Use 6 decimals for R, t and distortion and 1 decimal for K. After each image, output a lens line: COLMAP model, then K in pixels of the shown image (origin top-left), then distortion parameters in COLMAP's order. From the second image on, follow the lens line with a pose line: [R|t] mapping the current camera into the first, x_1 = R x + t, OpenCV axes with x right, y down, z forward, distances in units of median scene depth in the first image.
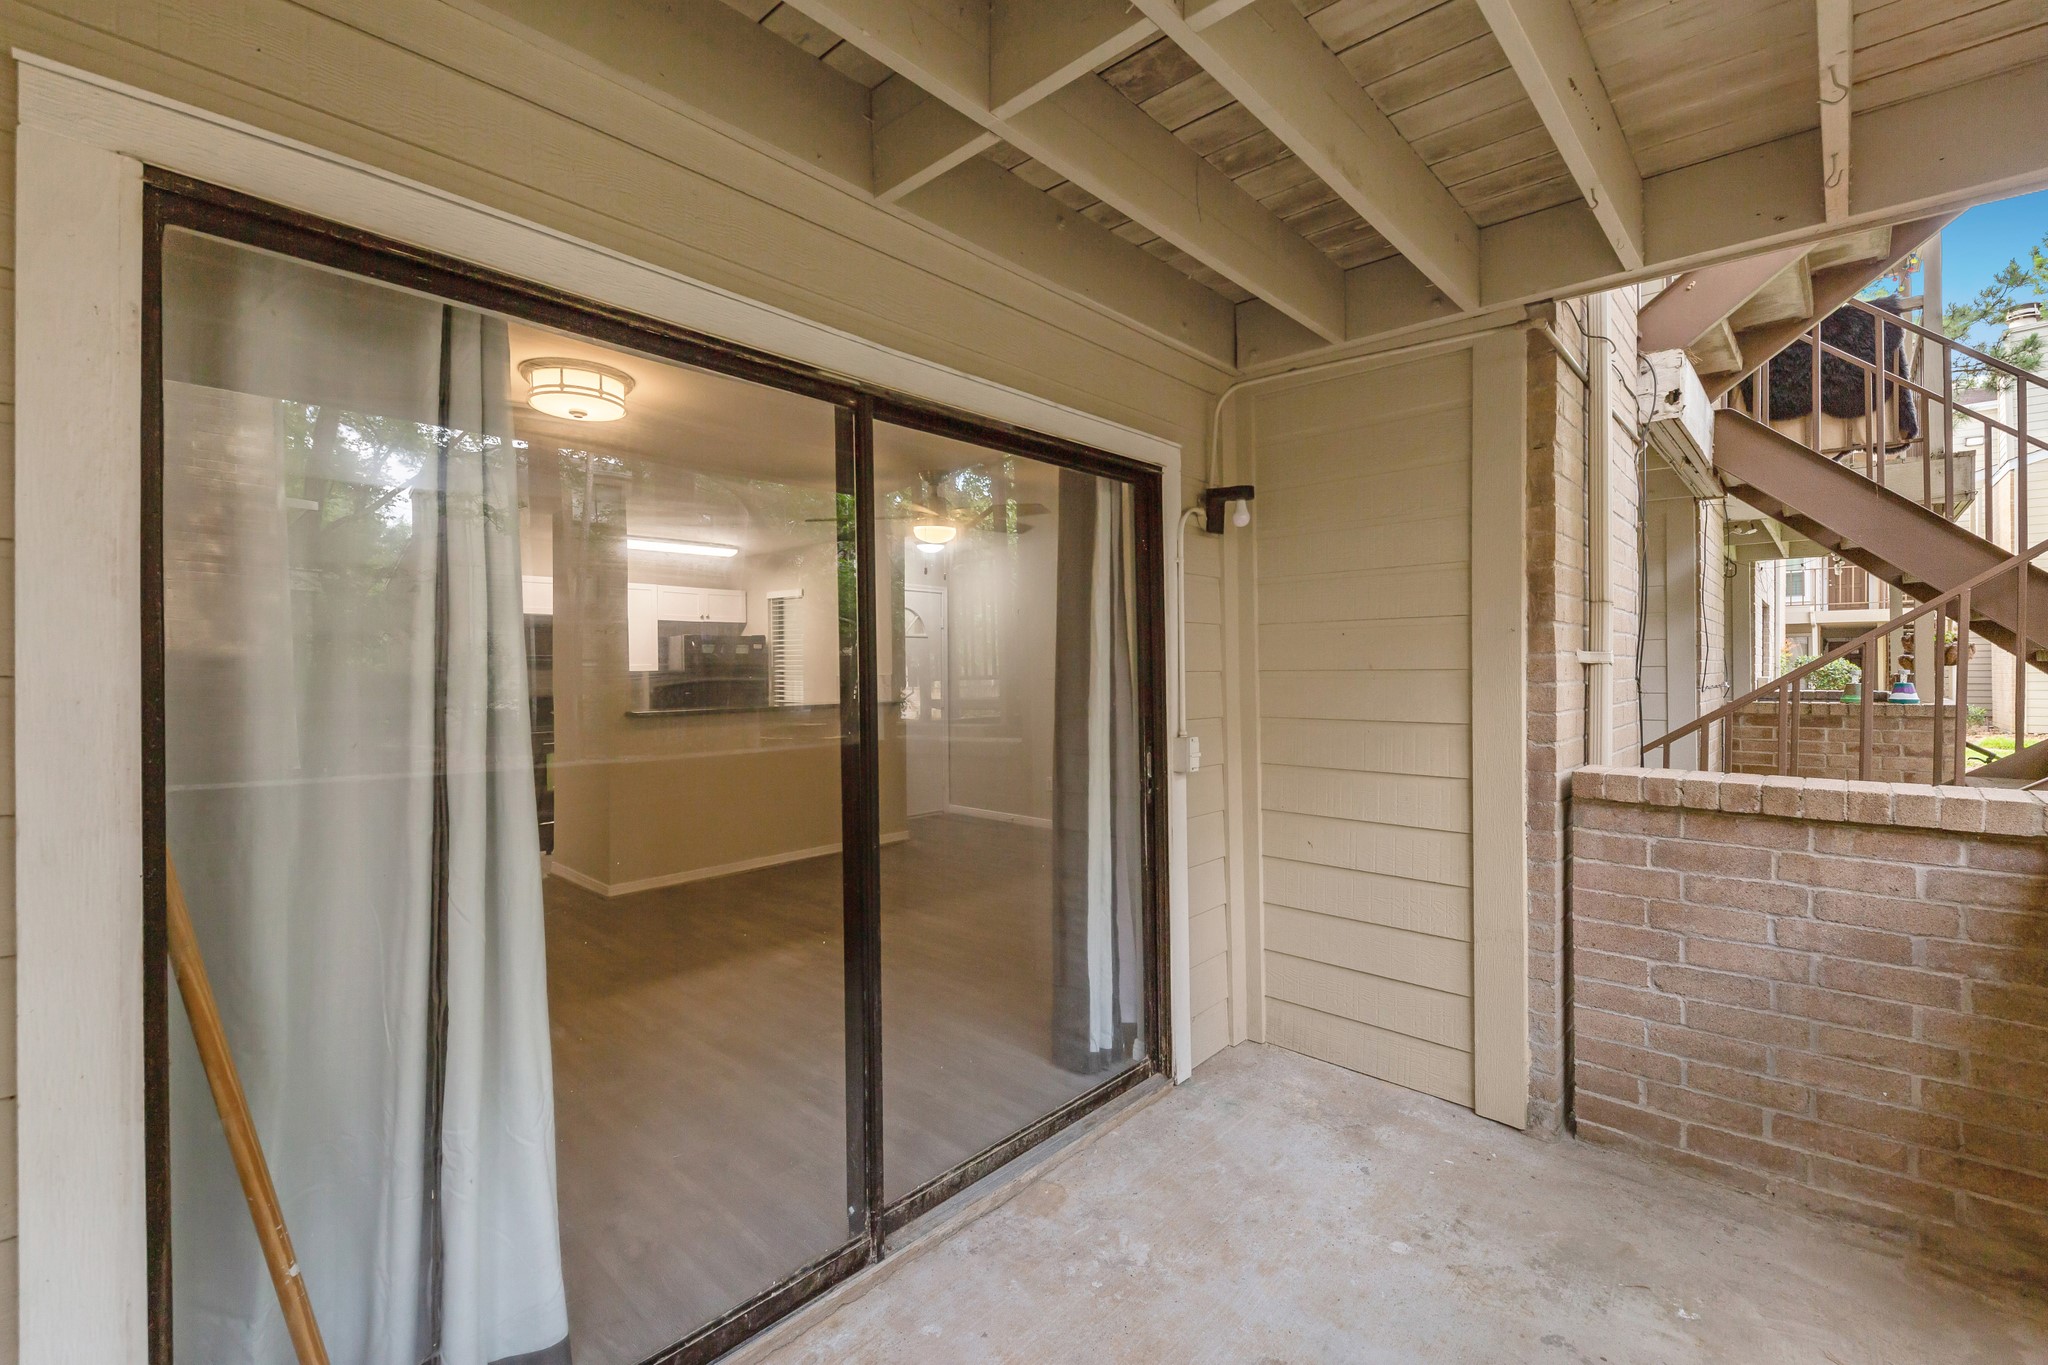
lens RADIAL K [[887.4, 0, 1030.1], [0, 887.4, 671.6], [0, 0, 1]] dist [0.000739, -0.003397]
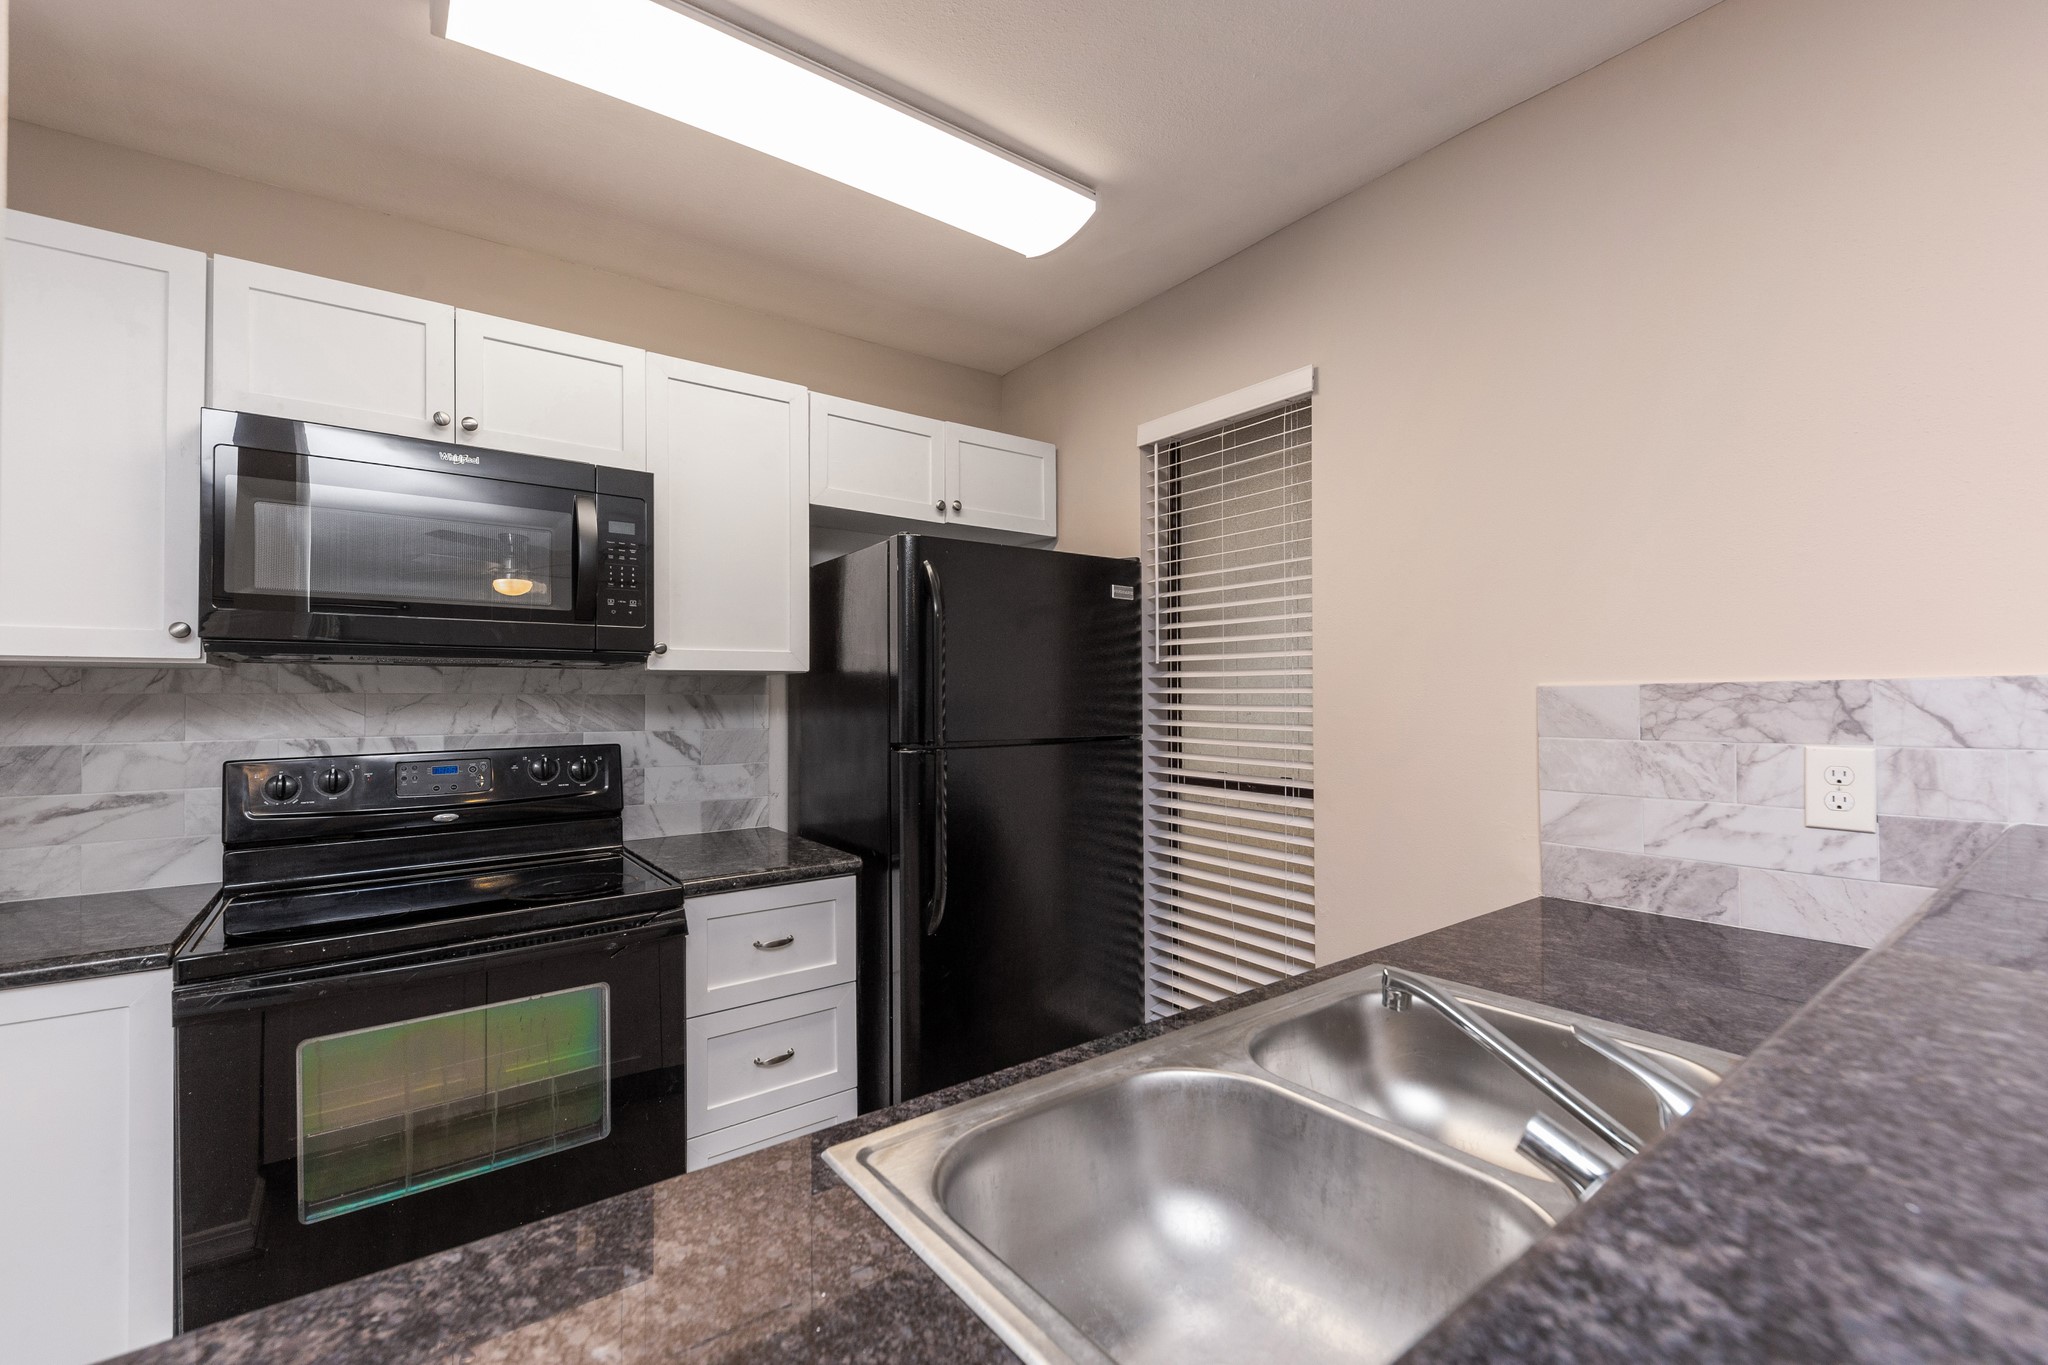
lens RADIAL K [[887.4, 0, 1040.2], [0, 887.4, 694.6], [0, 0, 1]] dist [0.000739, -0.003397]
pose [[0.986745, 0.000252, -0.162279, -0.283500], [-0.000918, 0.999991, -0.004029, 0.008138], [0.162276, 0.004125, 0.986737, 0.691079]]
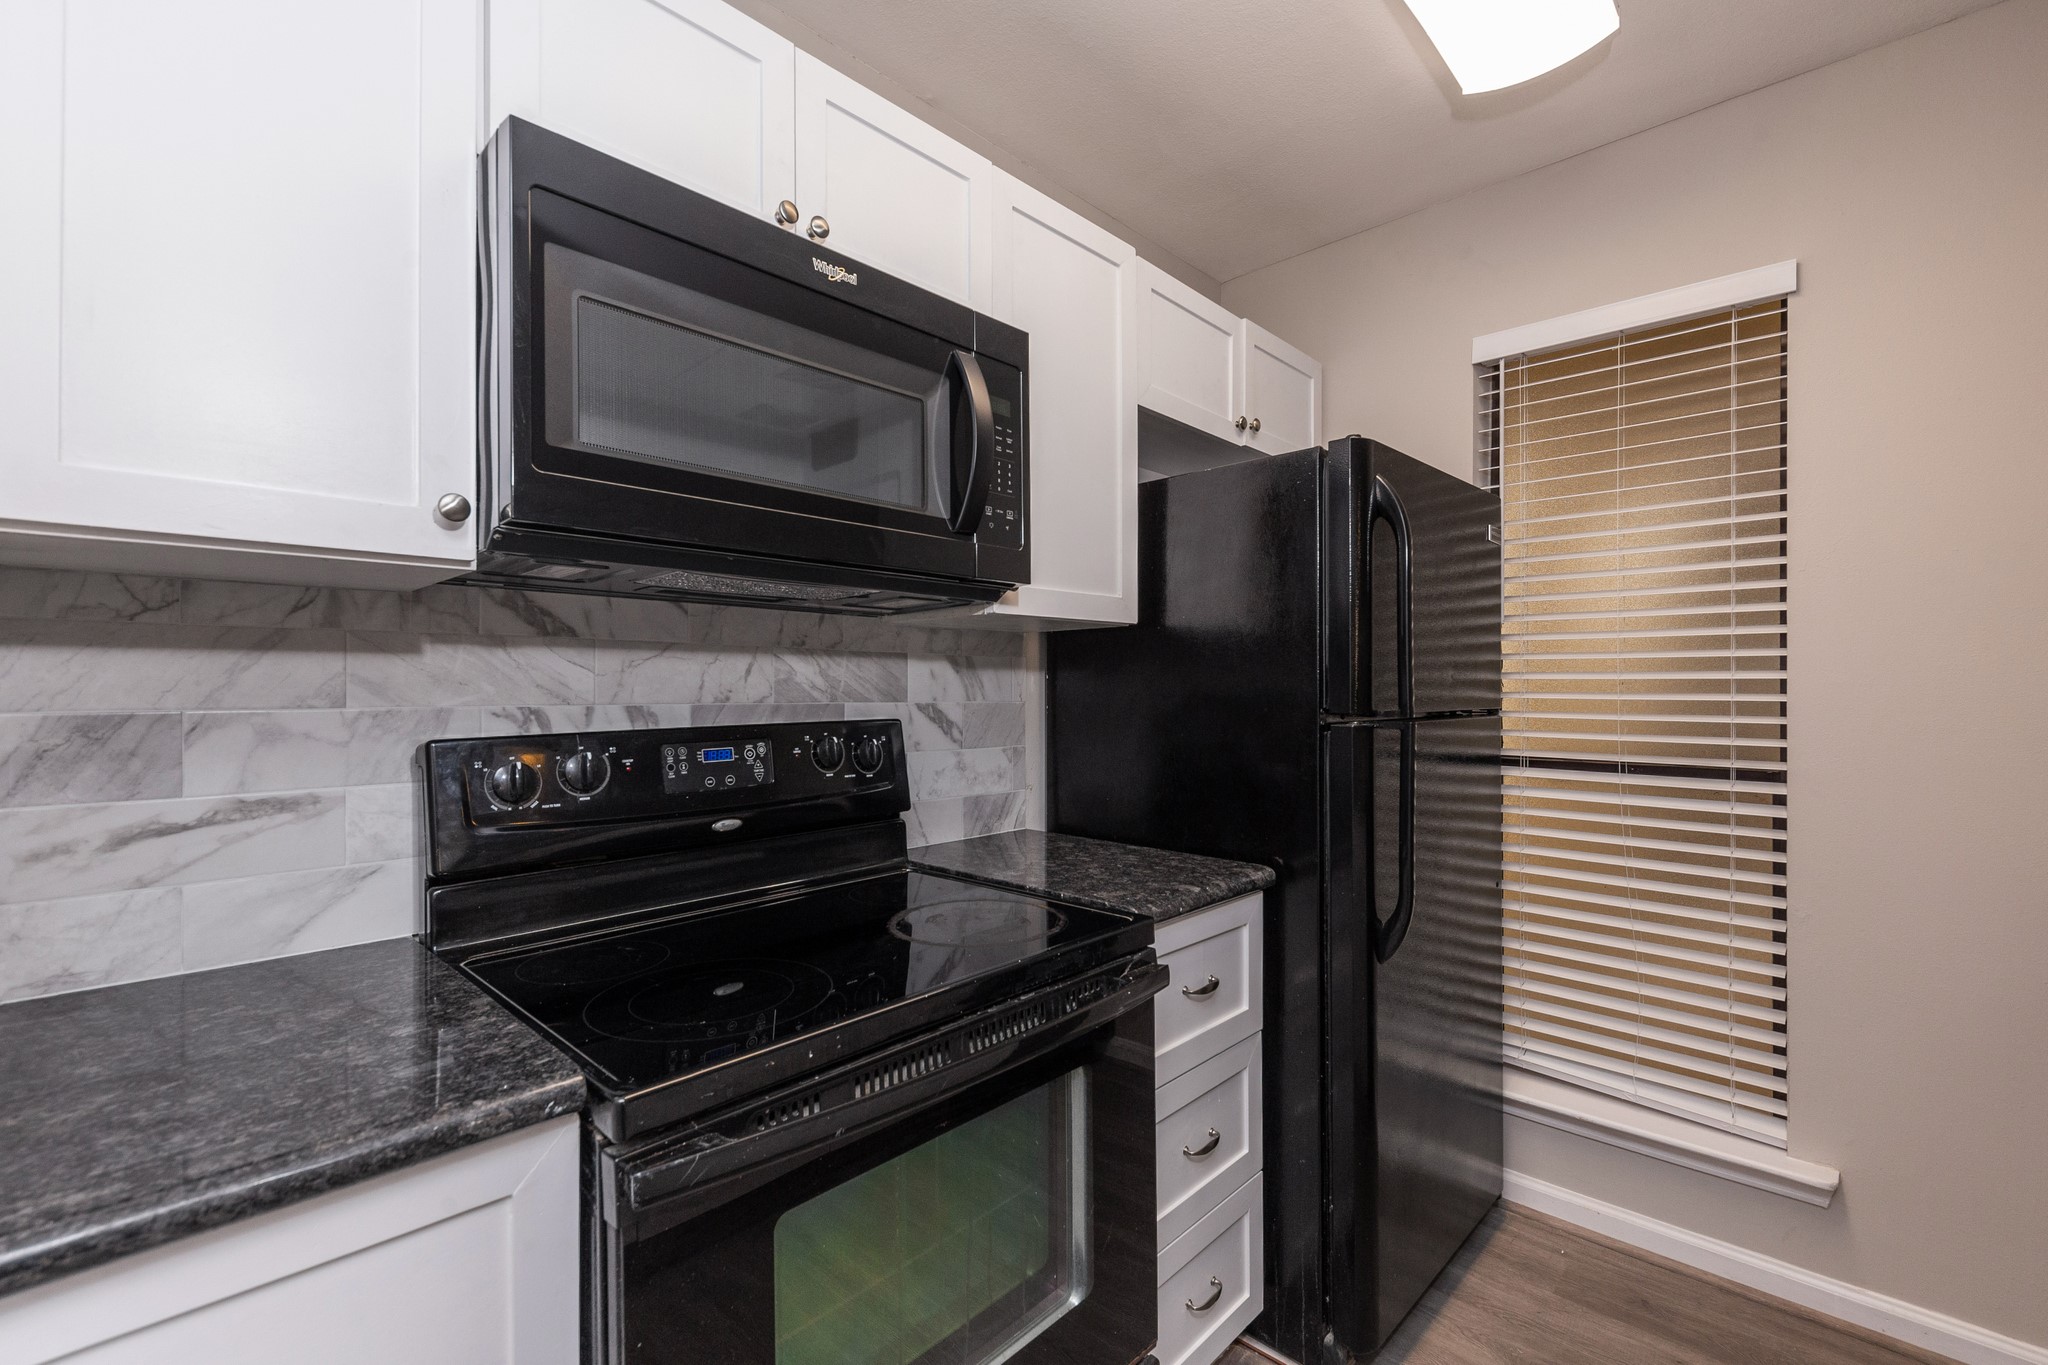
lens RADIAL K [[887.4, 0, 1006.0], [0, 887.4, 695.2], [0, 0, 1]] dist [0.000739, -0.003397]
pose [[0.999951, 0.005707, -0.008098, -0.435830], [-0.005664, 0.999969, 0.005390, 0.016104], [0.008128, -0.005344, 0.999953, 0.743700]]
